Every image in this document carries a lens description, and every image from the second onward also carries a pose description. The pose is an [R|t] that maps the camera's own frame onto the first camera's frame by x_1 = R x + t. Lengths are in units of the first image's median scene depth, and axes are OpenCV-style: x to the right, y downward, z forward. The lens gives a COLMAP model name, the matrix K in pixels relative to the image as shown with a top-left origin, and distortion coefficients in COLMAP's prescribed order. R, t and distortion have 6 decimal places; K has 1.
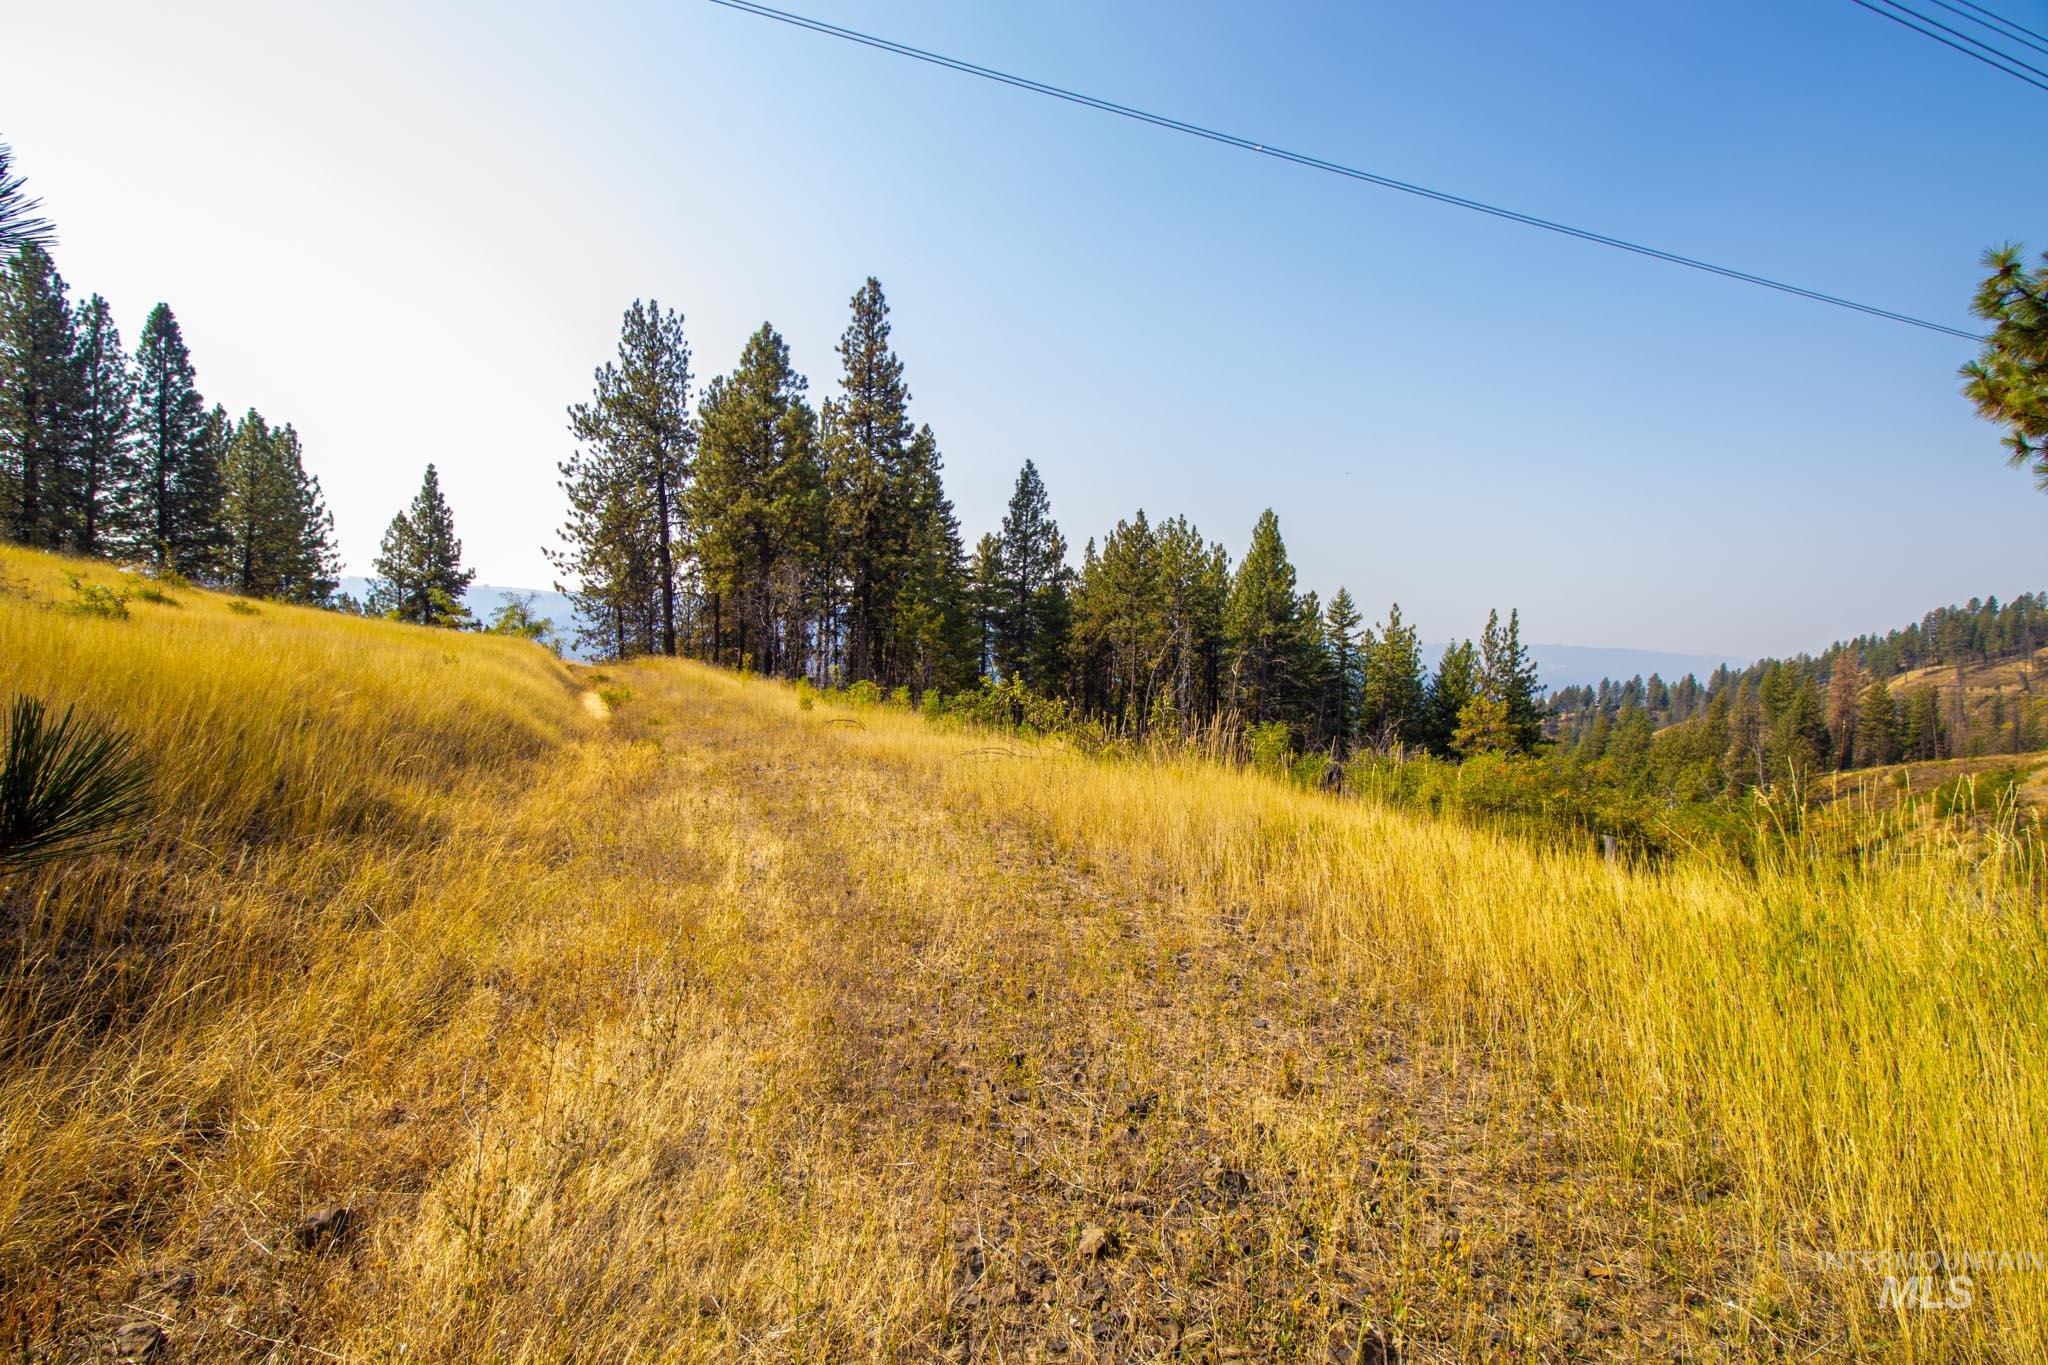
lens RADIAL K [[945.6, 0, 1024.8], [0, 945.6, 685.7], [0, 0, 1]] dist [-0.004076, -0.011047]
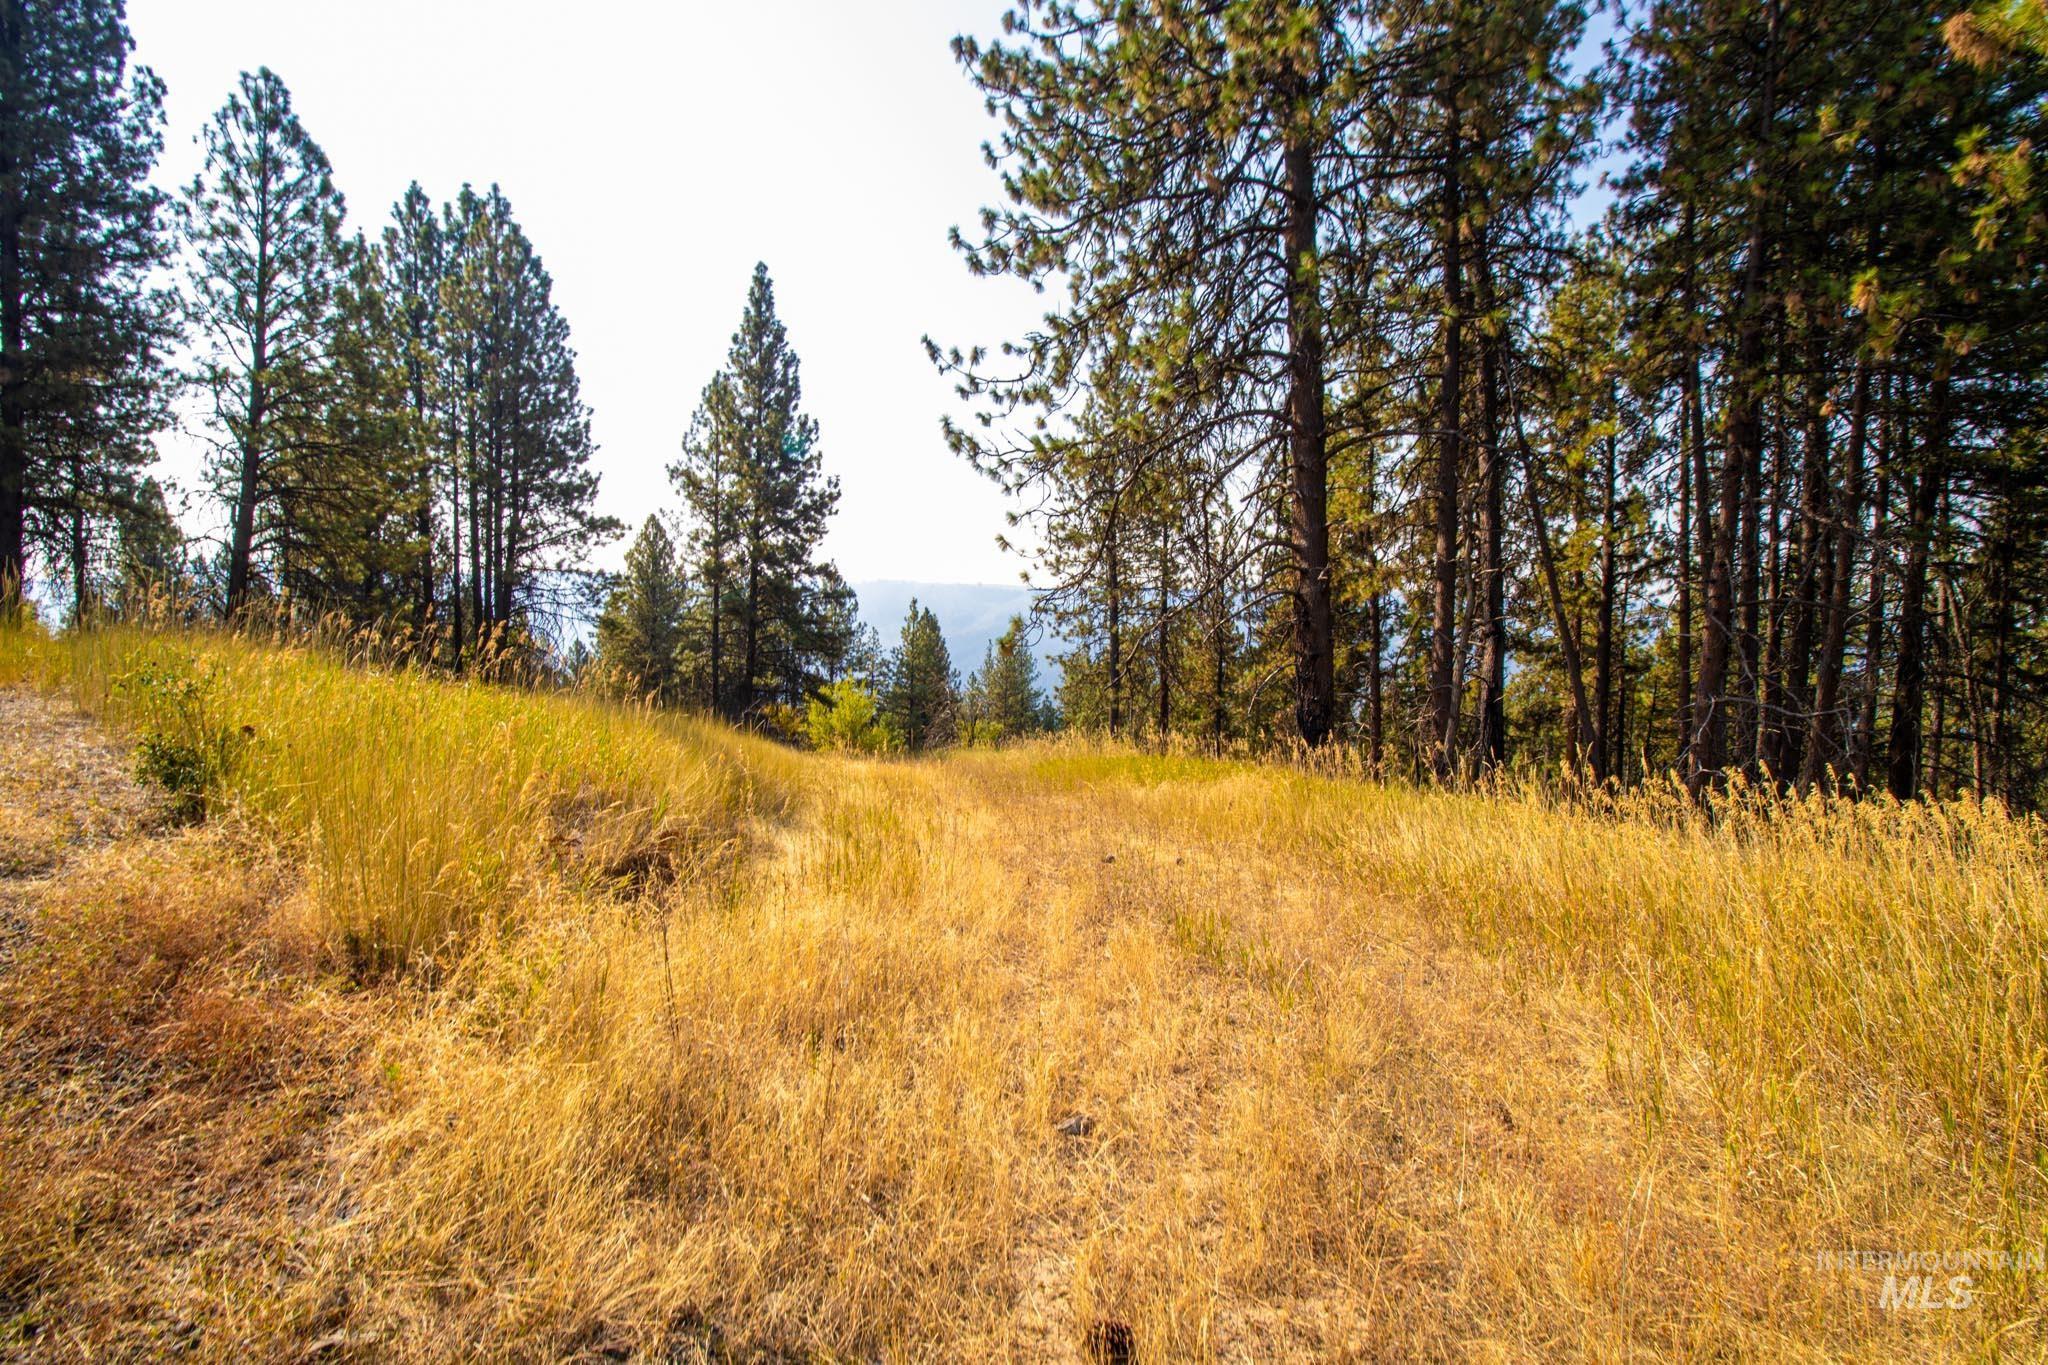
lens RADIAL K [[945.6, 0, 1017.7], [0, 945.6, 683.8], [0, 0, 1]] dist [-0.004076, -0.011047]
pose [[0.886278, 0.008186, -0.463082, -0.308978], [-0.008475, 0.999963, 0.001457, -0.022149], [0.463077, 0.002633, 0.886314, 0.681963]]
